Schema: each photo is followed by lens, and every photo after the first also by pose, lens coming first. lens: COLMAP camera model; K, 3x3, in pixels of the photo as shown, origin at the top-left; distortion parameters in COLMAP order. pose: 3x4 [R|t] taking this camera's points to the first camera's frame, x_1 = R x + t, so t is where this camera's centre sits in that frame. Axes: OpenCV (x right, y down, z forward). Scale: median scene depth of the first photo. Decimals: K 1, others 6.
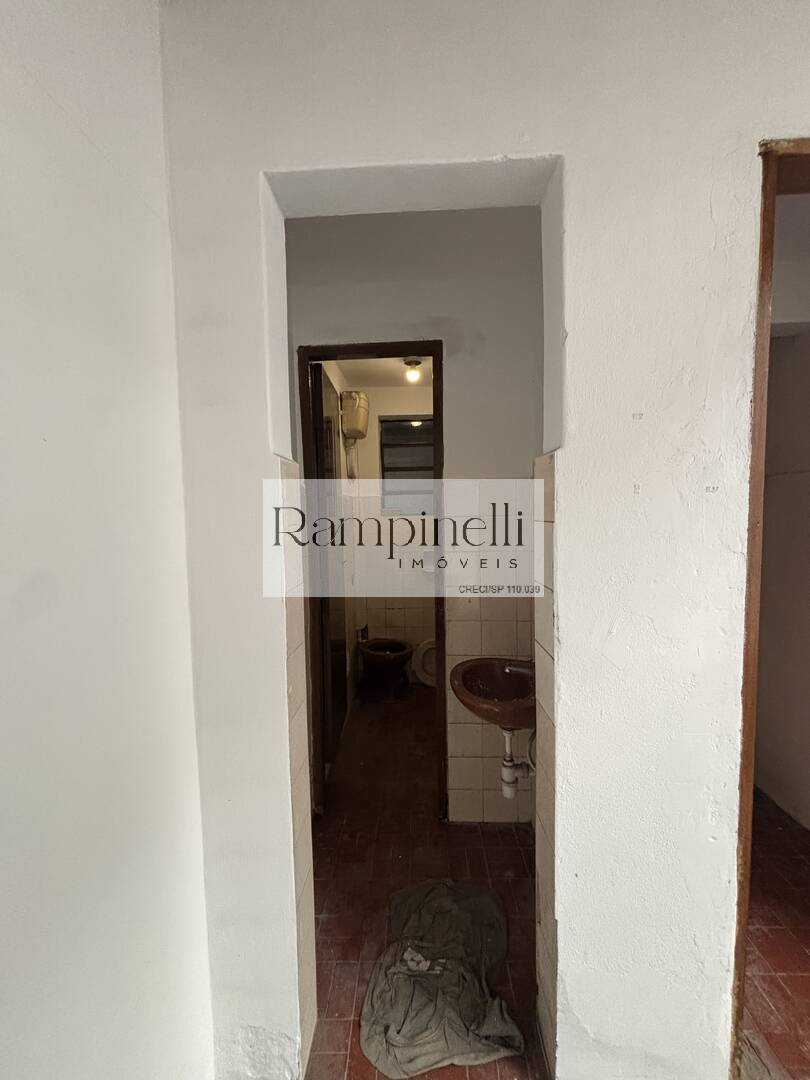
lens RADIAL K [[436.6, 0, 401.1], [0, 436.6, 518.2], [0, 0, 1]] dist [-0.000602, 0.001543]
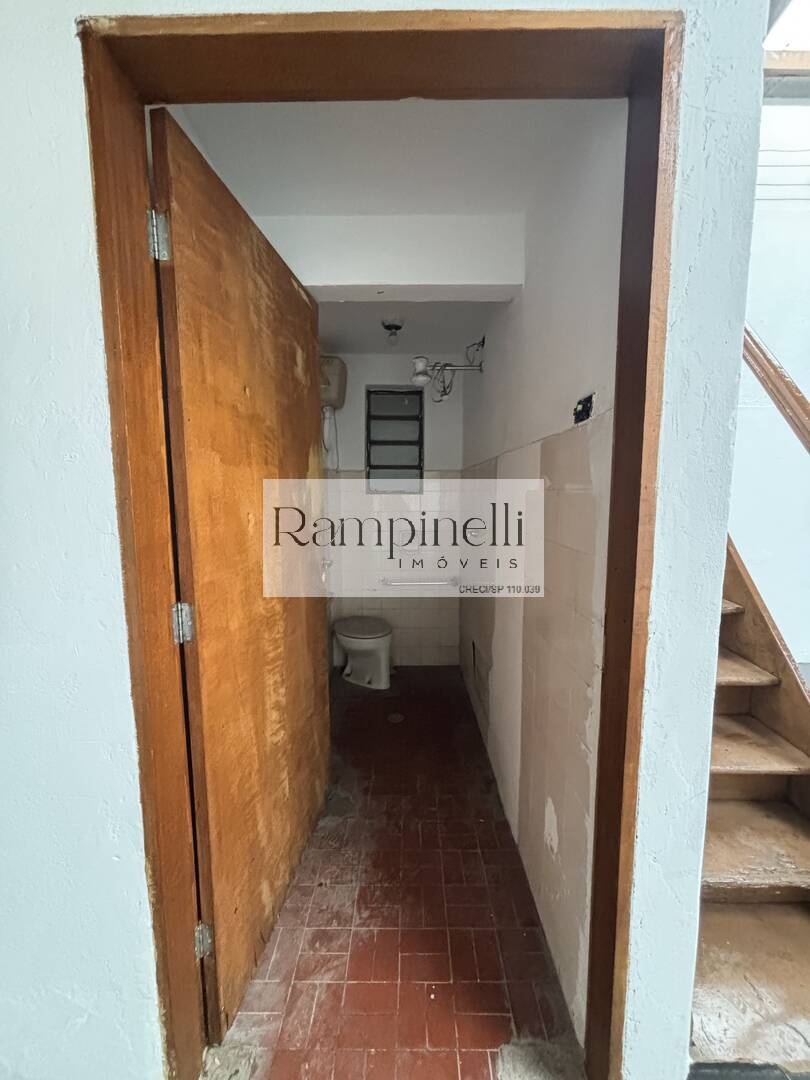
lens RADIAL K [[436.6, 0, 409.7], [0, 436.6, 537.1], [0, 0, 1]] dist [-0.000602, 0.001543]
pose [[0.999605, 0.005801, 0.027497, 1.277390], [-0.006961, 0.999082, 0.042278, 0.044260], [-0.027227, -0.042453, 0.998727, 0.128914]]
